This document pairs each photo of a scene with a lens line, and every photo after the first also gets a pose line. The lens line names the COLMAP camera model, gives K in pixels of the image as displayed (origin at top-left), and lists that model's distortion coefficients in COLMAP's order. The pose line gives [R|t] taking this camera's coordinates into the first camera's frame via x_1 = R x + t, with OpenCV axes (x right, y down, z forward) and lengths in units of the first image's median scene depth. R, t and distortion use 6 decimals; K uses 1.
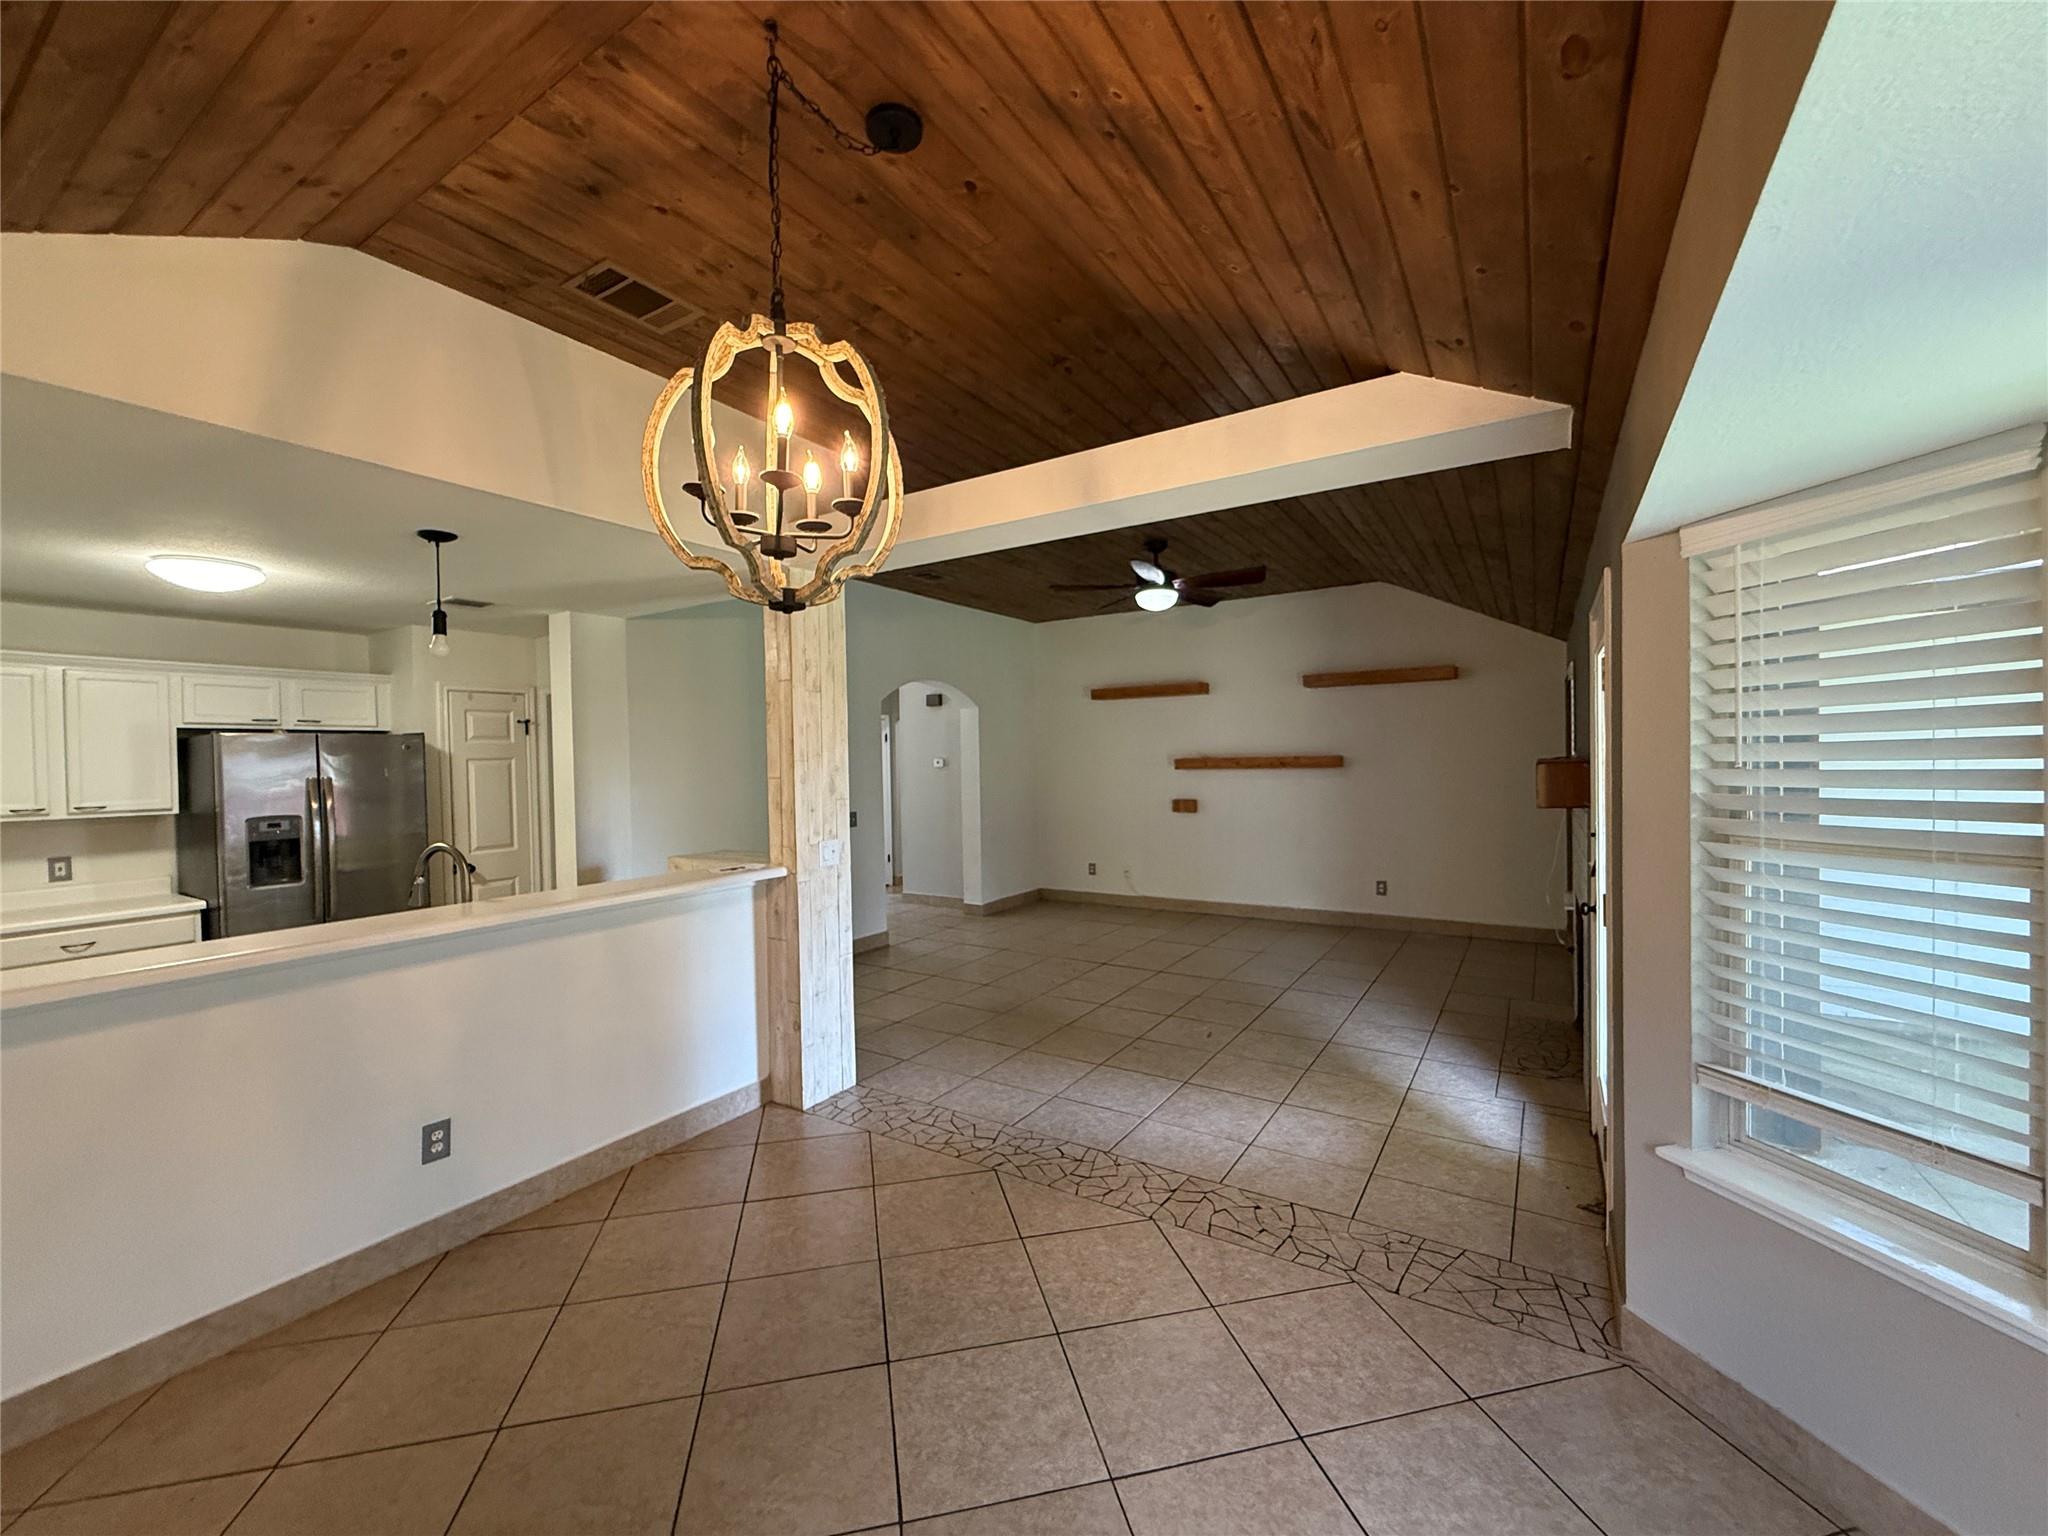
lens RADIAL K [[818.6, 0, 1018.3], [0, 818.6, 769.2], [0, 0, 1]] dist [-0.000392, 0.000493]
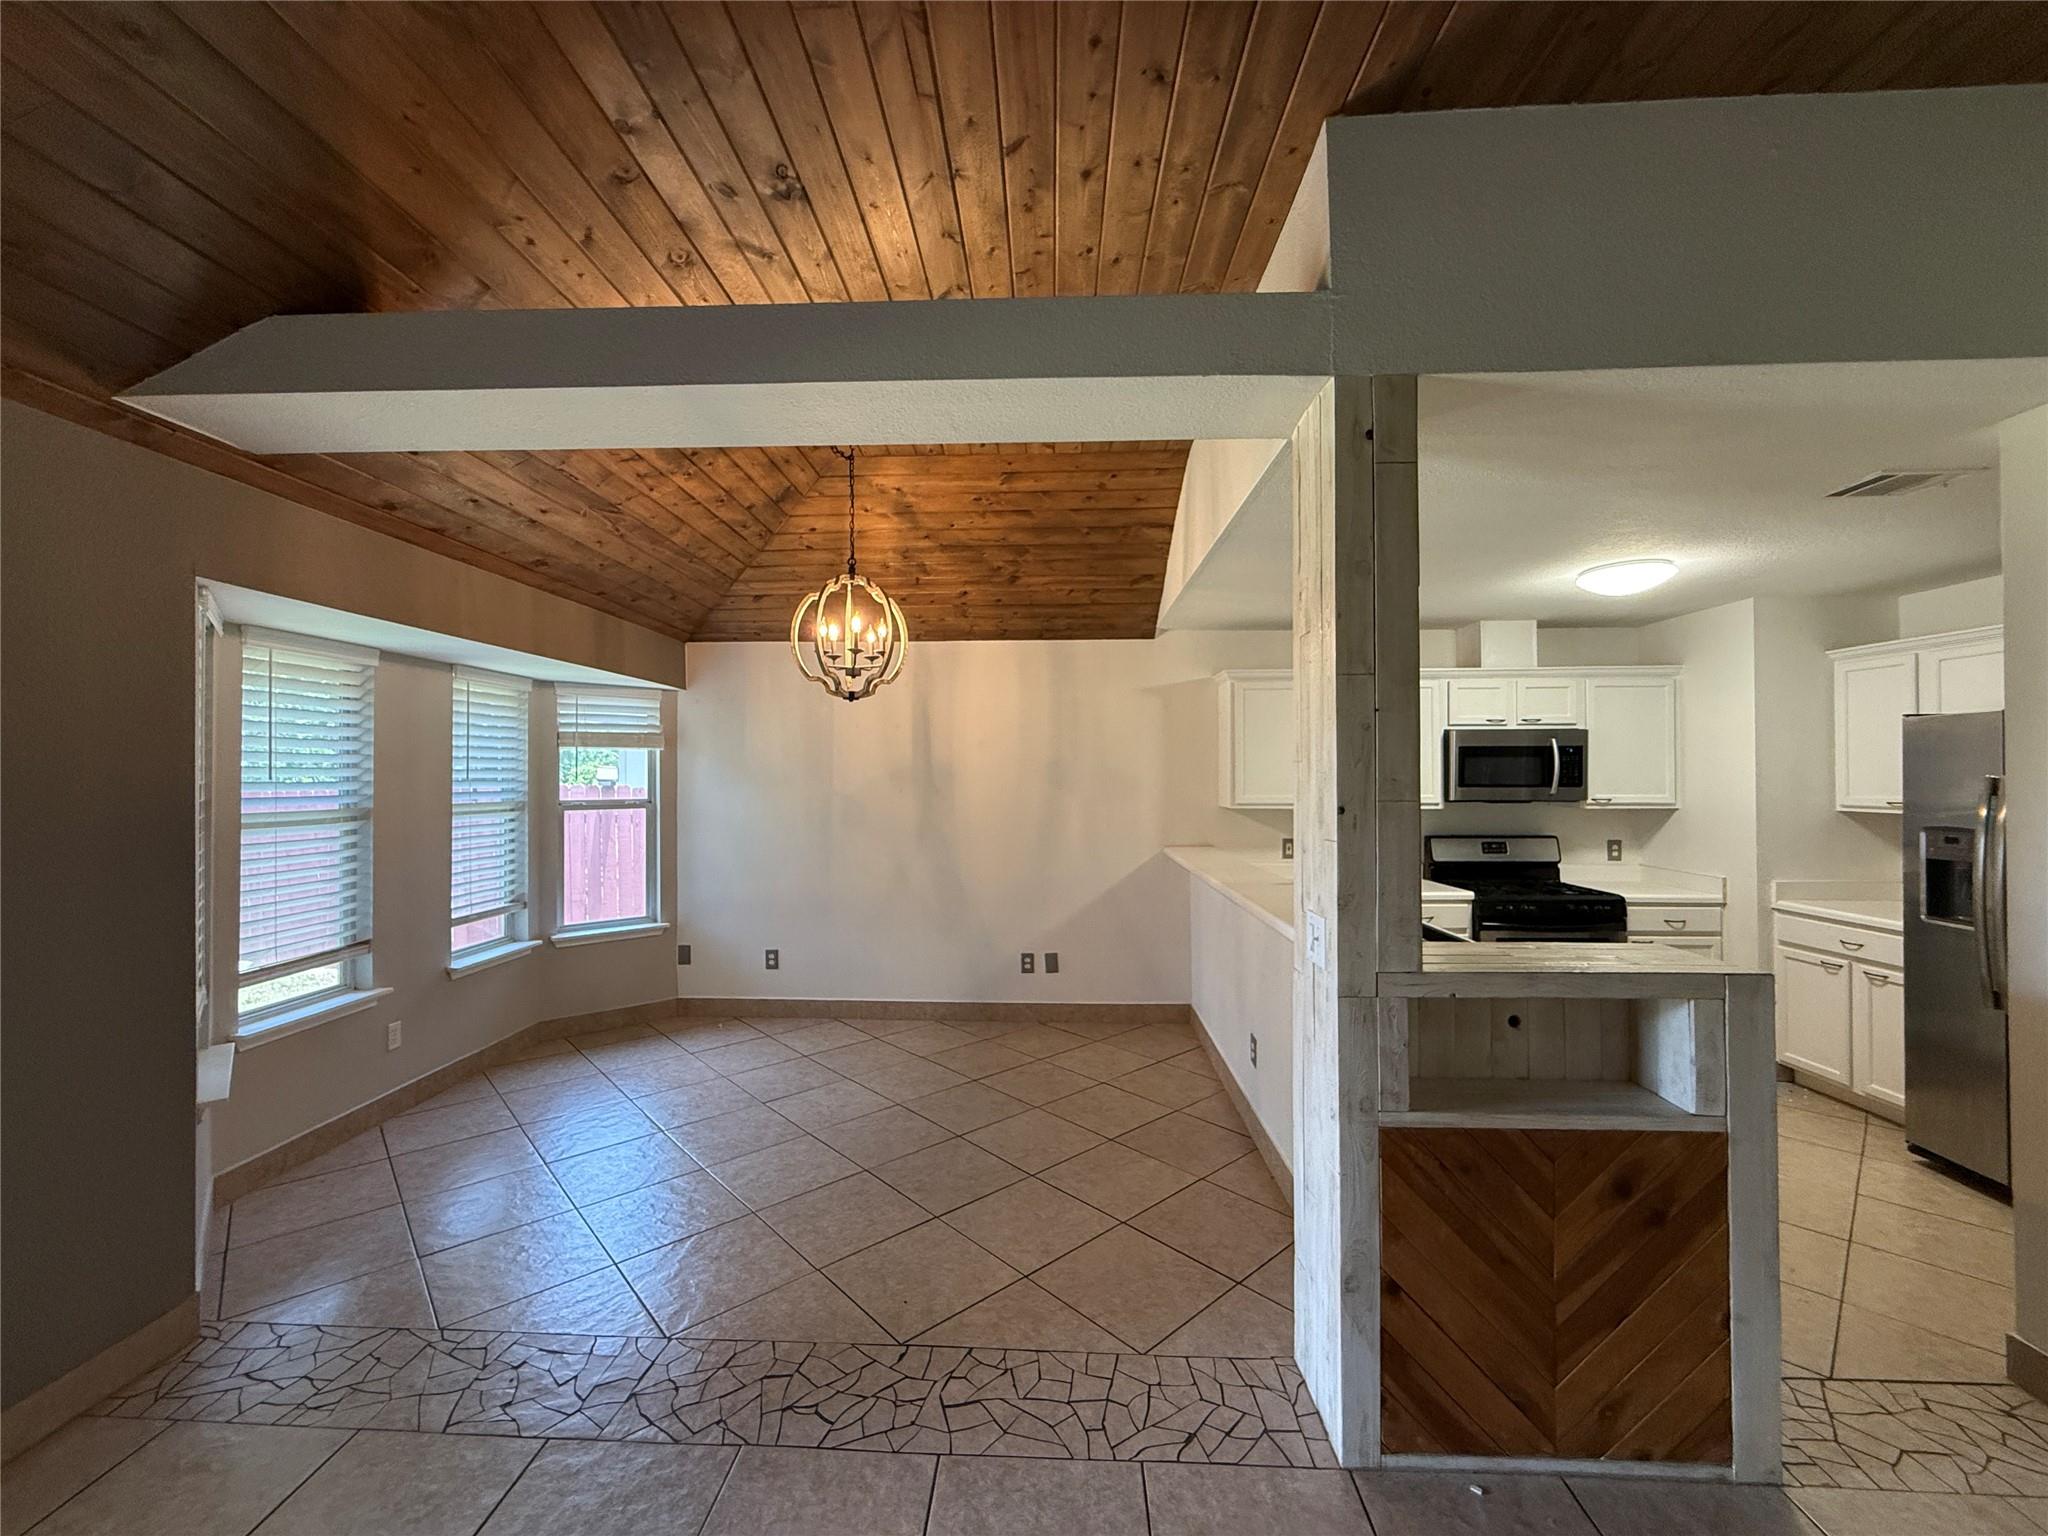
lens RADIAL K [[818.6, 0, 1018.3], [0, 818.6, 769.2], [0, 0, 1]] dist [-0.000392, 0.000493]
pose [[-0.865034, 0.014736, -0.501497, 0.192009], [0.009701, 0.999873, 0.012647, -0.013757], [0.501619, 0.006075, -0.865067, 1.372426]]
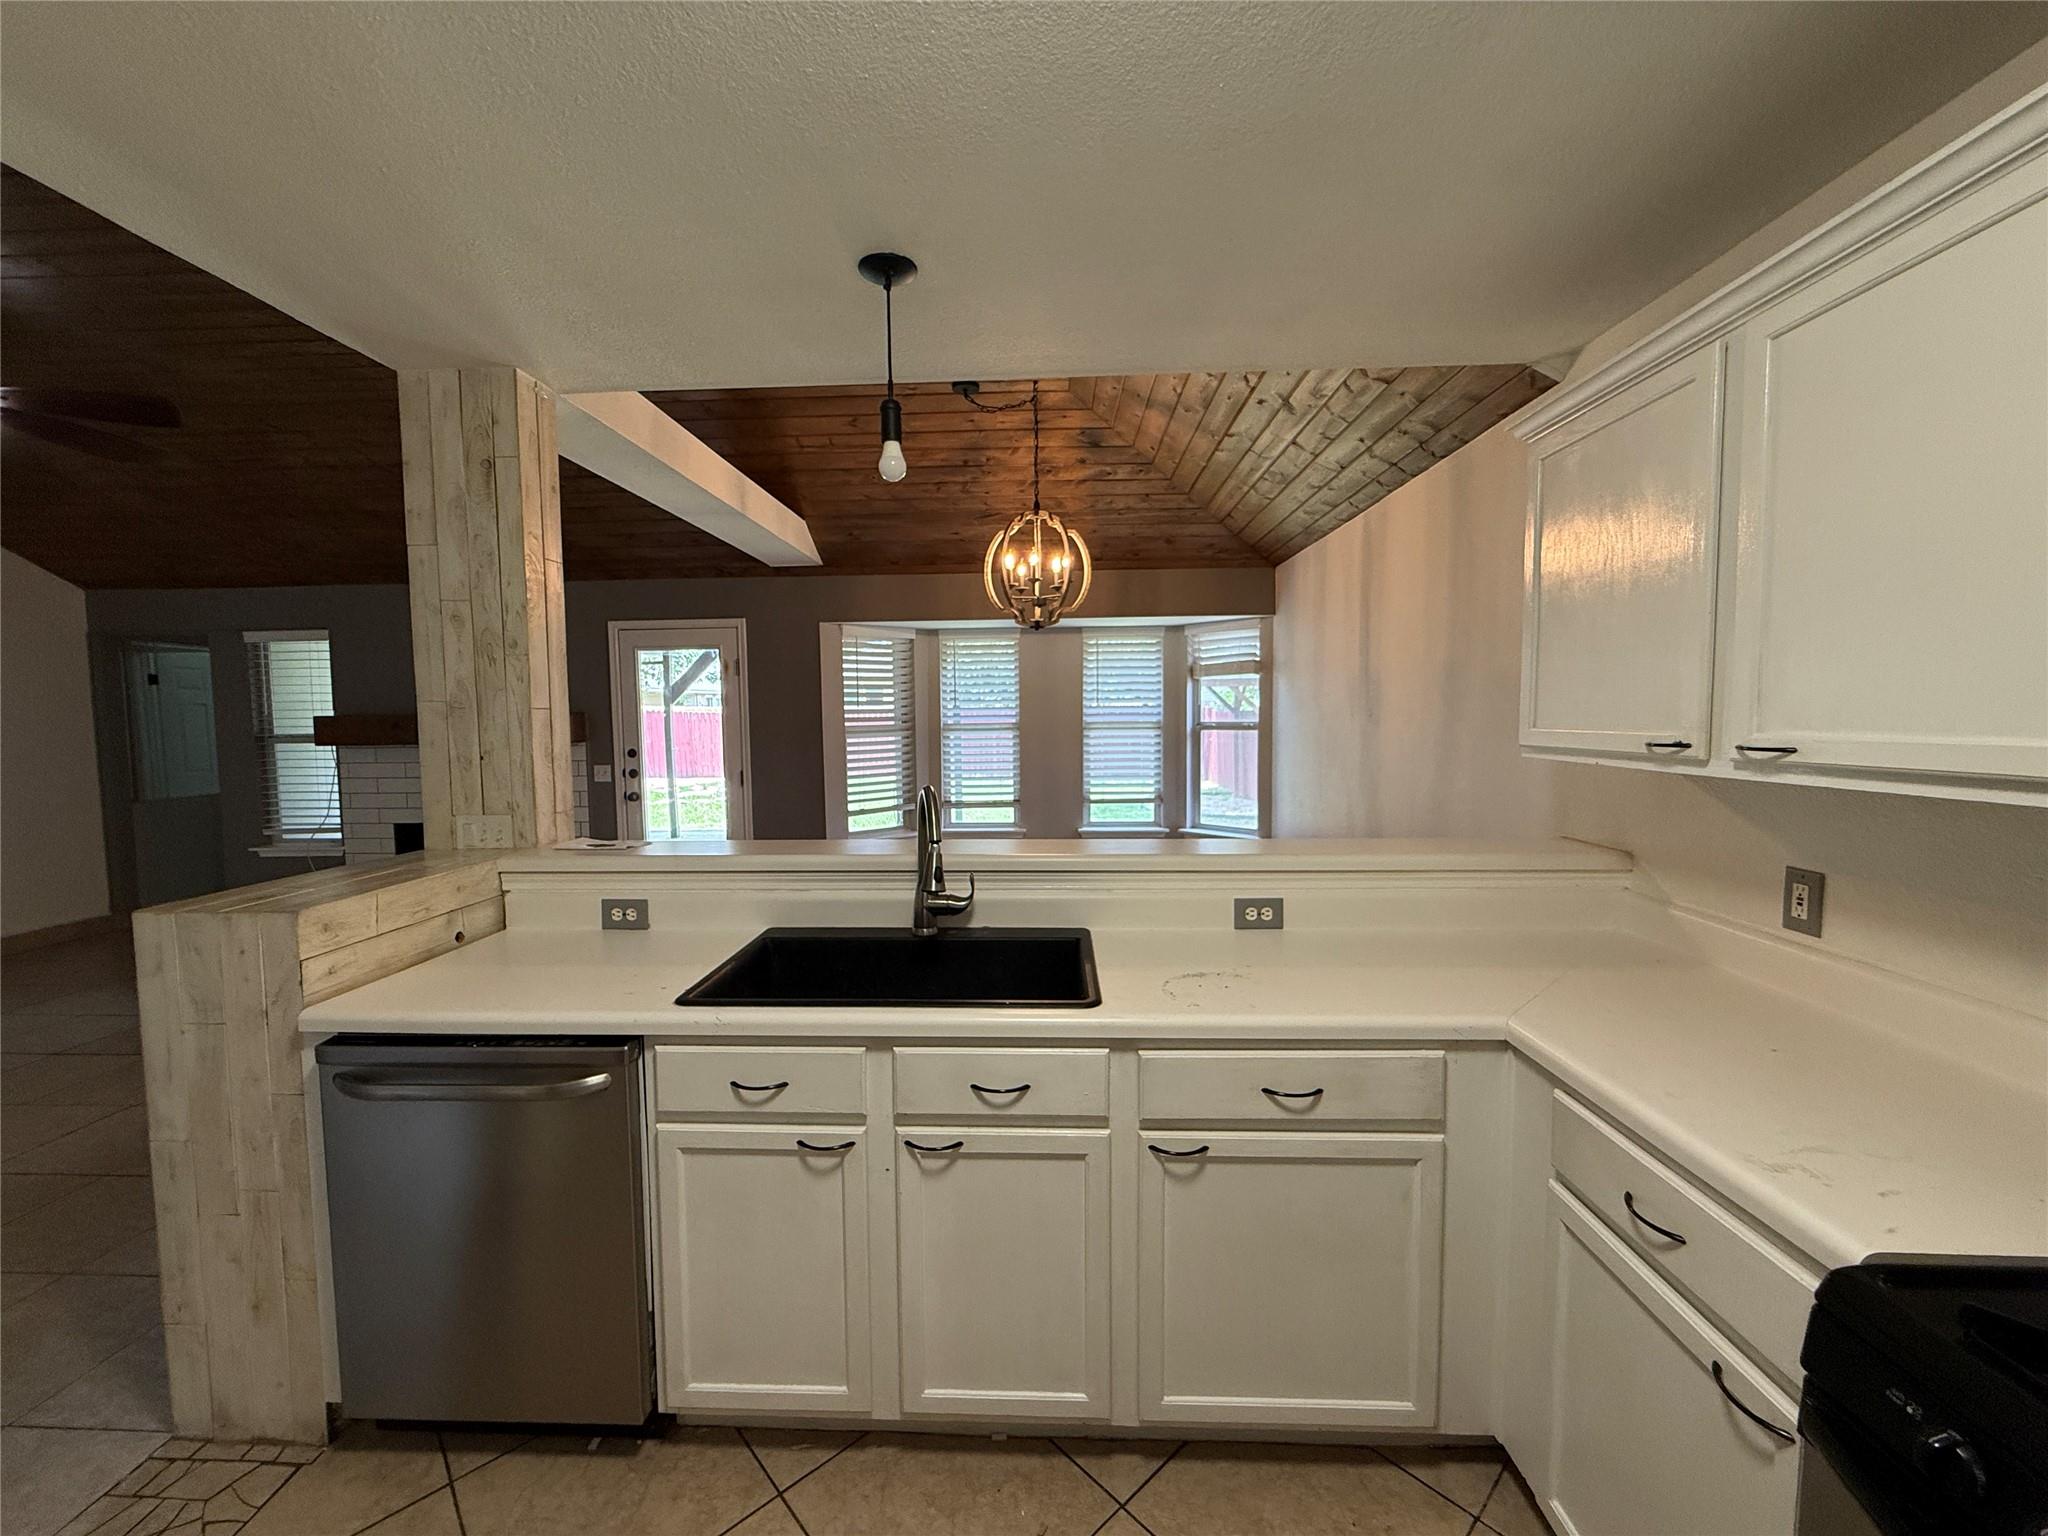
lens RADIAL K [[813.1, 0, 1024.0], [0, 813.1, 768.0], [0, 0, 1]] dist [-0.007805, -0.000089]
pose [[-0.507897, -0.033345, 0.860772, -1.016958], [0.032532, 0.997795, 0.057849, 0.032296], [-0.860803, 0.057385, -0.505693, 0.986156]]
